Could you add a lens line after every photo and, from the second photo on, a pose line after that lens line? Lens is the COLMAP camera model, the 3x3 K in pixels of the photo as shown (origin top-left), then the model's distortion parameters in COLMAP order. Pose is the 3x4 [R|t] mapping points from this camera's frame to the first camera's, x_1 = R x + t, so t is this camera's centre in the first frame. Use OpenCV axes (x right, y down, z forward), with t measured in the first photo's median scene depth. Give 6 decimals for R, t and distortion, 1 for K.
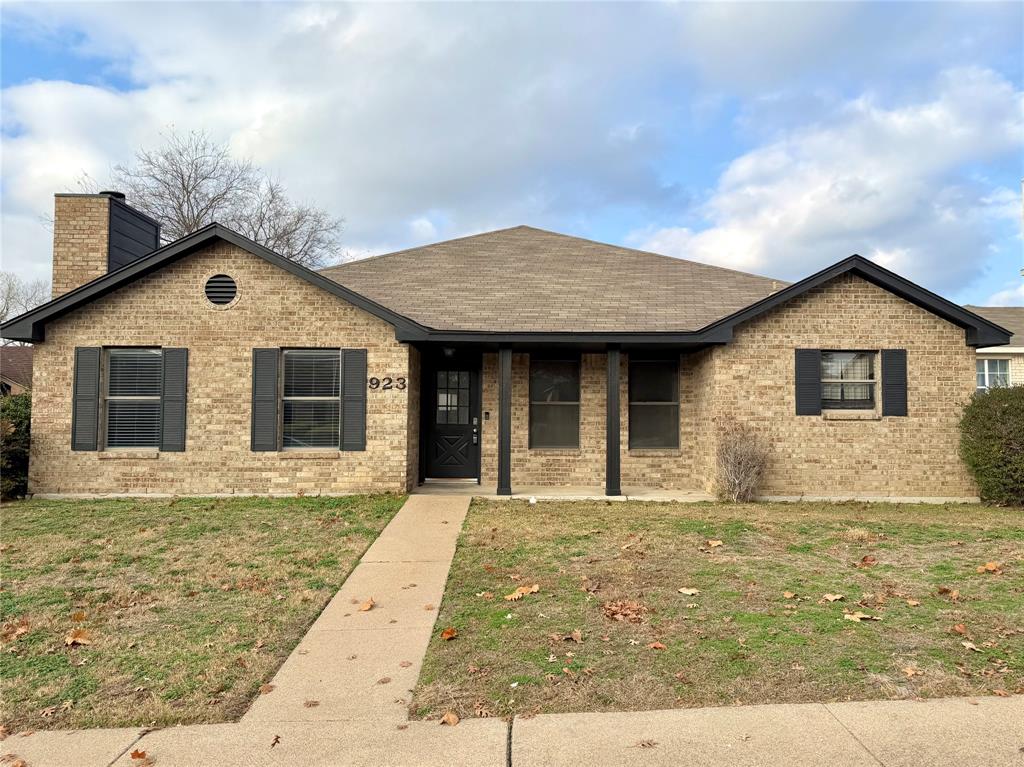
lens RADIAL K [[712.8, 0, 519.4], [0, 712.8, 382.1], [0, 0, 1]] dist [-0.013554, -0.016578]
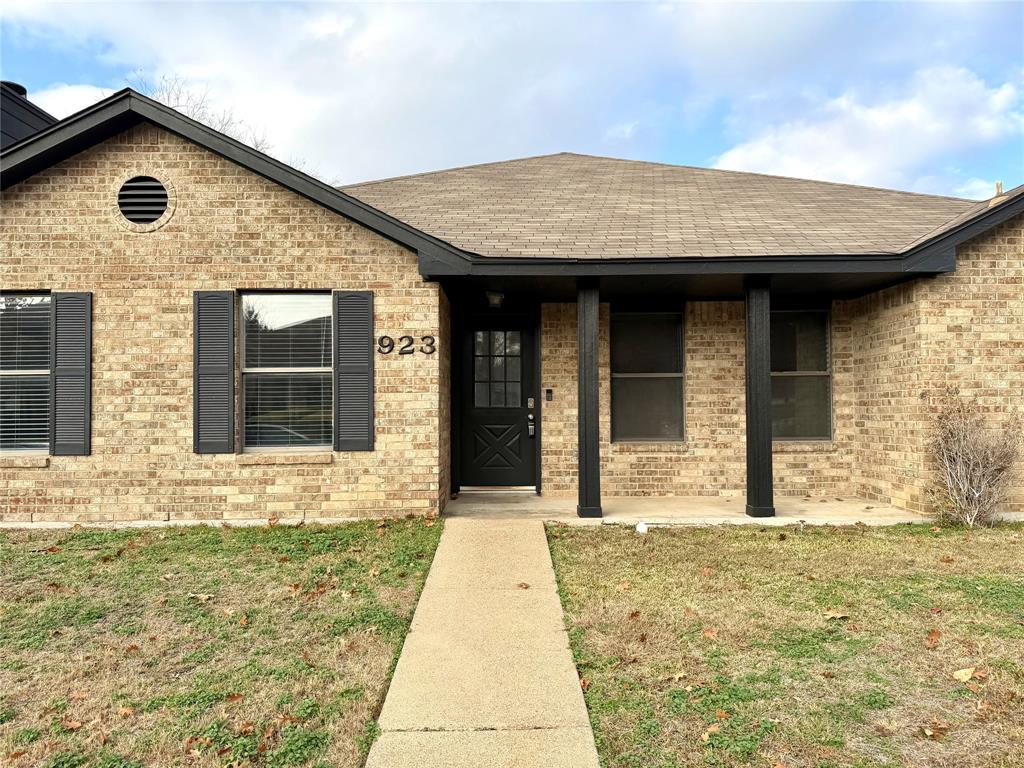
lens RADIAL K [[712.8, 0, 506.9], [0, 712.8, 383.9], [0, 0, 1]] dist [-0.013554, -0.016578]
pose [[0.999795, -0.012598, -0.015834, -0.085929], [0.012977, 0.999626, 0.024075, 0.022664], [0.015525, -0.024275, 0.999585, 0.364344]]
